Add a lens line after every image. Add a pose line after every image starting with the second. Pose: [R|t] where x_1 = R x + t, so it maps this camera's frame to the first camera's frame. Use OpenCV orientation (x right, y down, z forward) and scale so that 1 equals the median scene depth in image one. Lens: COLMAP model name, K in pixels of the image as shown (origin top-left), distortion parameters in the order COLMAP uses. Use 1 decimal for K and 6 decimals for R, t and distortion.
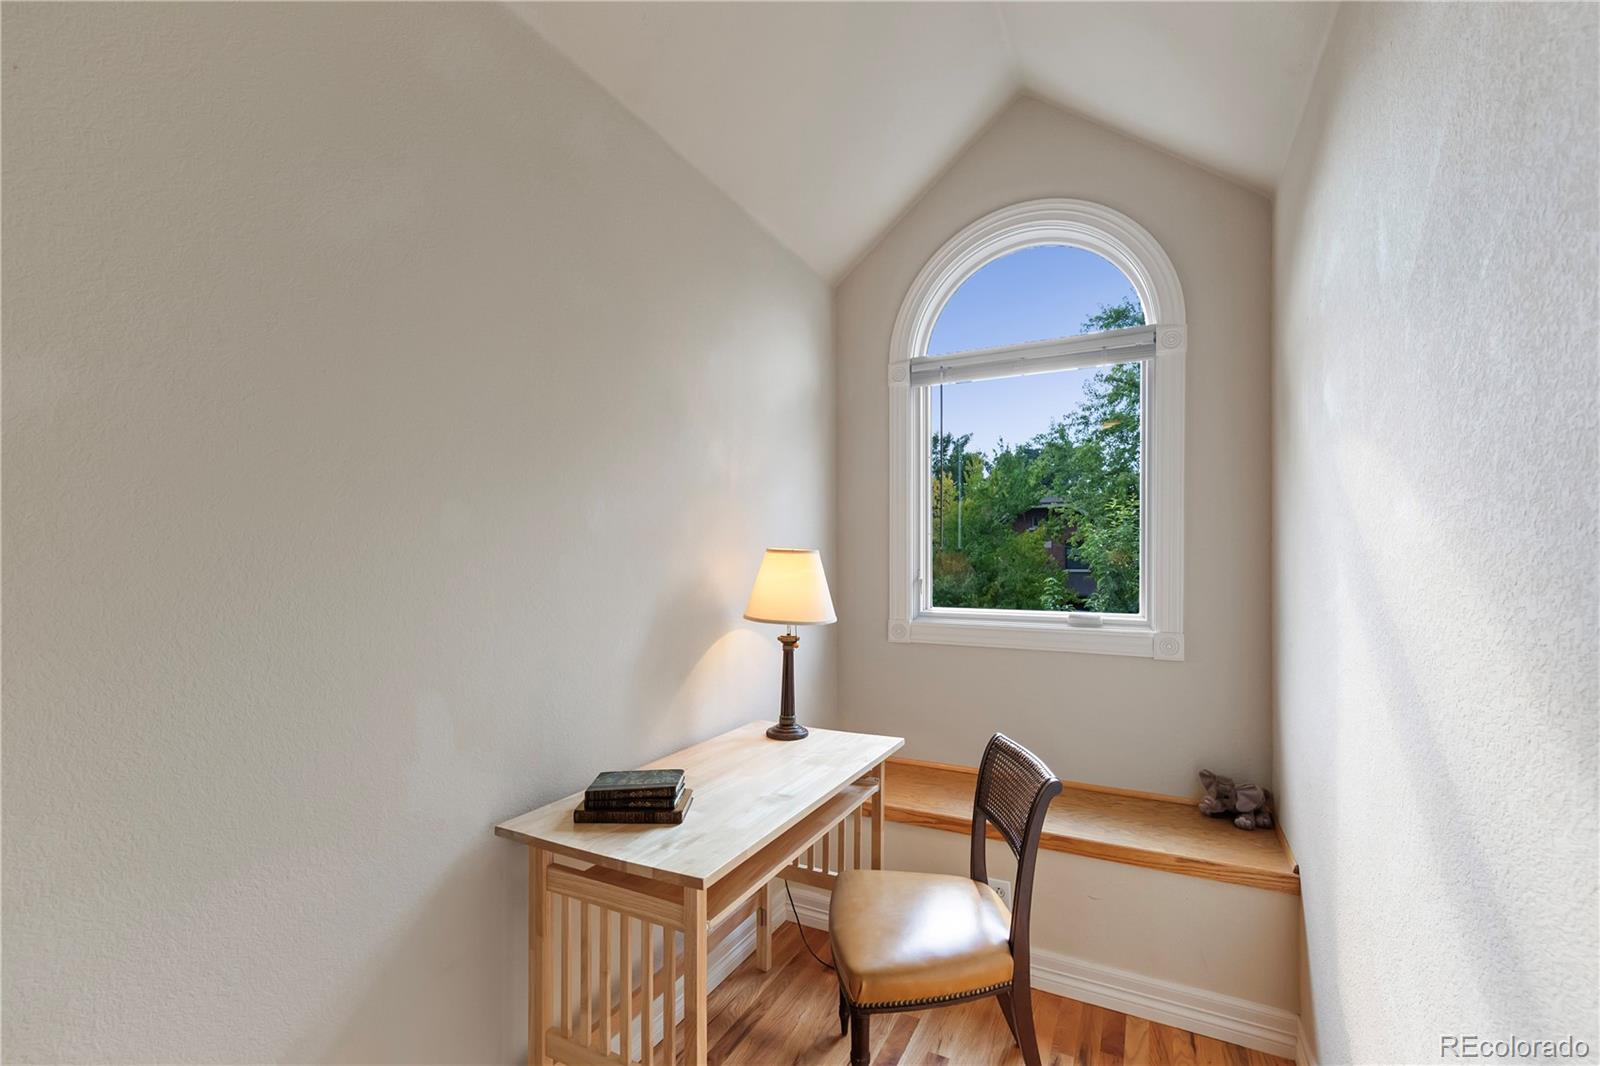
lens RADIAL K [[700.6, 0, 796.1], [0, 700.6, 531.0], [0, 0, 1]] dist [0.001372, 0.000037]
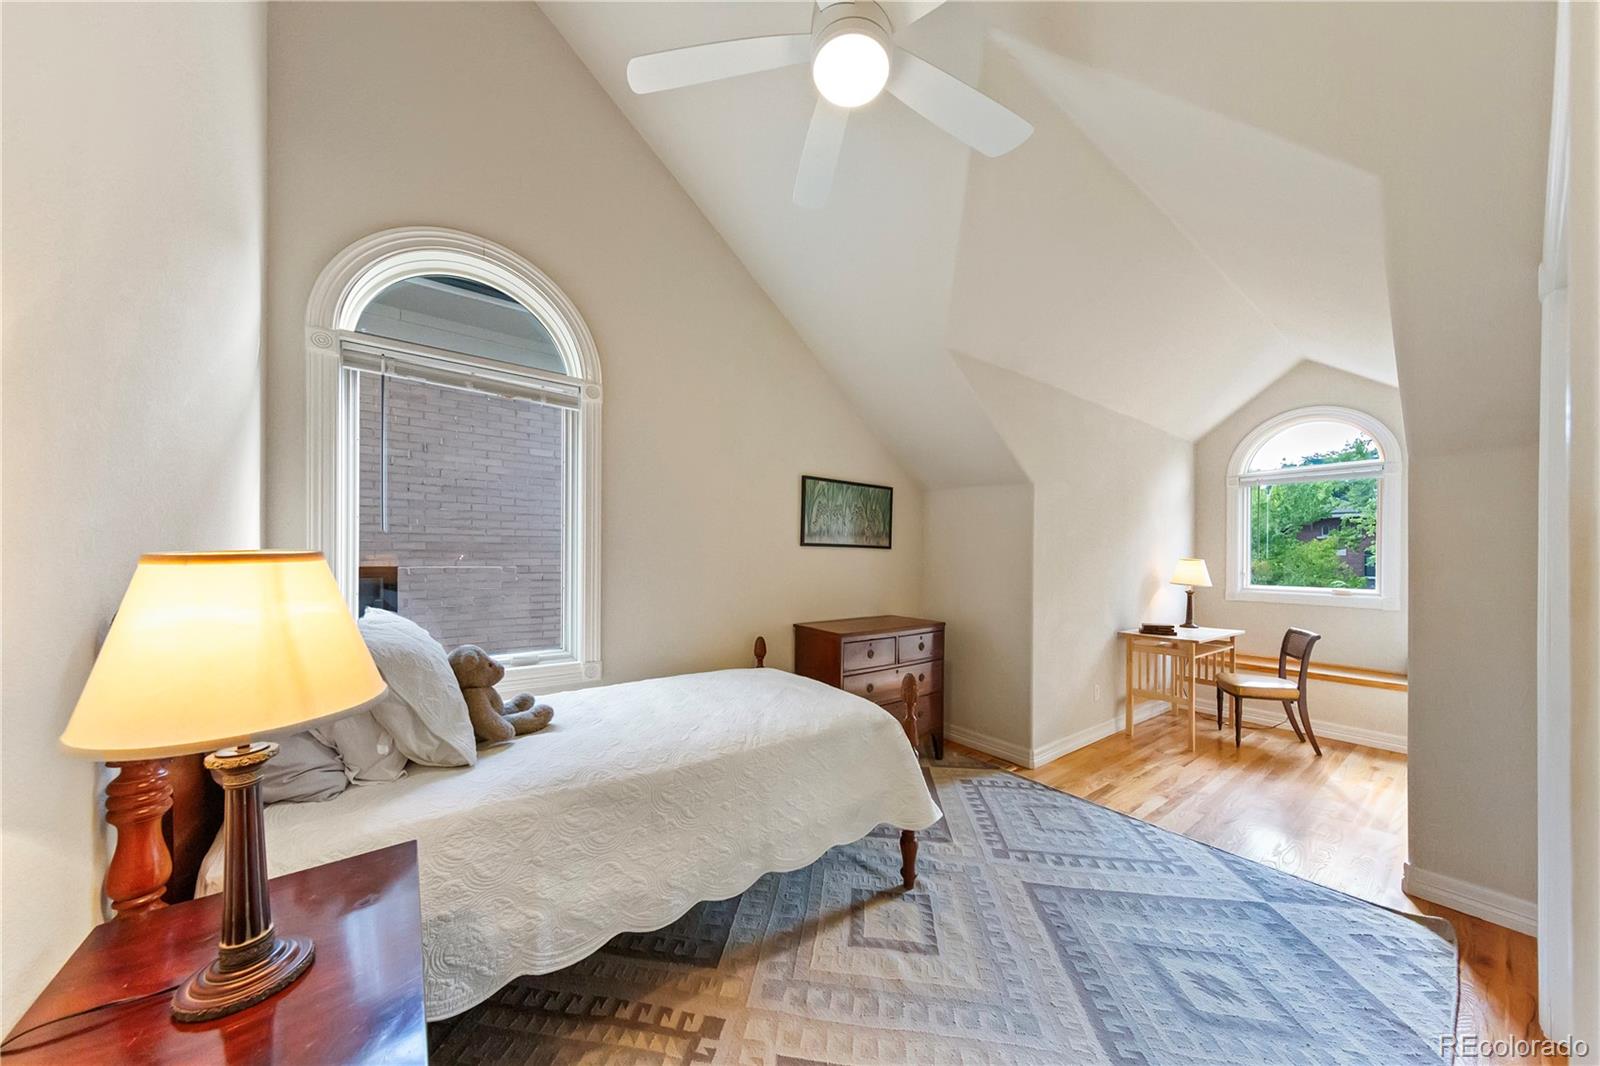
lens RADIAL K [[522.5, 0, 798.2], [0, 522.5, 549.2], [0, 0, 1]] dist [0.000382, 0.000028]
pose [[0.895262, 0.002713, -0.445531, -0.196354], [0.004988, 0.999858, 0.016110, -0.022073], [0.445511, -0.016645, 0.895121, -0.625376]]
